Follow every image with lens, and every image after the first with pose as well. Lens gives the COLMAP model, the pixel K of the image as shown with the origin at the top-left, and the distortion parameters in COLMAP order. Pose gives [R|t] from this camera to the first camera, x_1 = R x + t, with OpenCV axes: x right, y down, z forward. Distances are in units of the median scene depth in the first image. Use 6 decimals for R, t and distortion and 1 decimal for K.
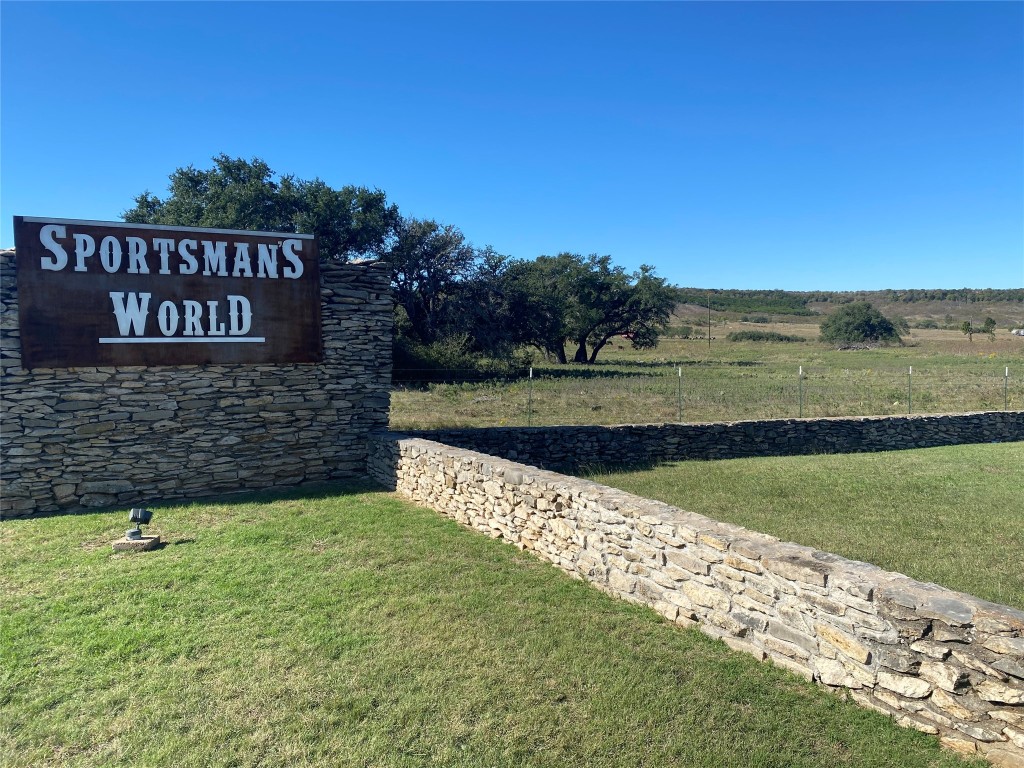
lens RADIAL K [[780.3, 0, 513.2], [0, 780.3, 382.8], [0, 0, 1]] dist [0.011909, 0.000229]
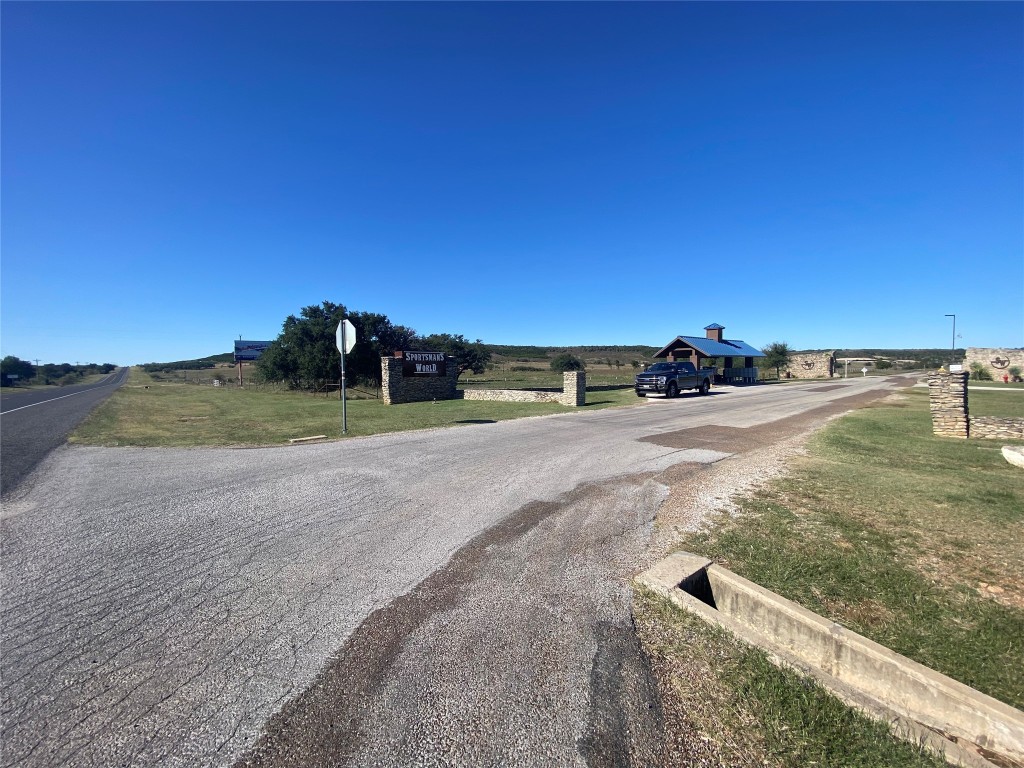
lens RADIAL K [[411.2, 0, 511.5], [0, 411.2, 384.2], [0, 0, 1]] dist [-0.000593, -0.000063]
pose [[0.963018, -0.017774, 0.268850, -0.133821], [0.023666, 0.999545, -0.018690, 0.021286], [-0.268395, 0.024361, 0.963001, -0.422302]]
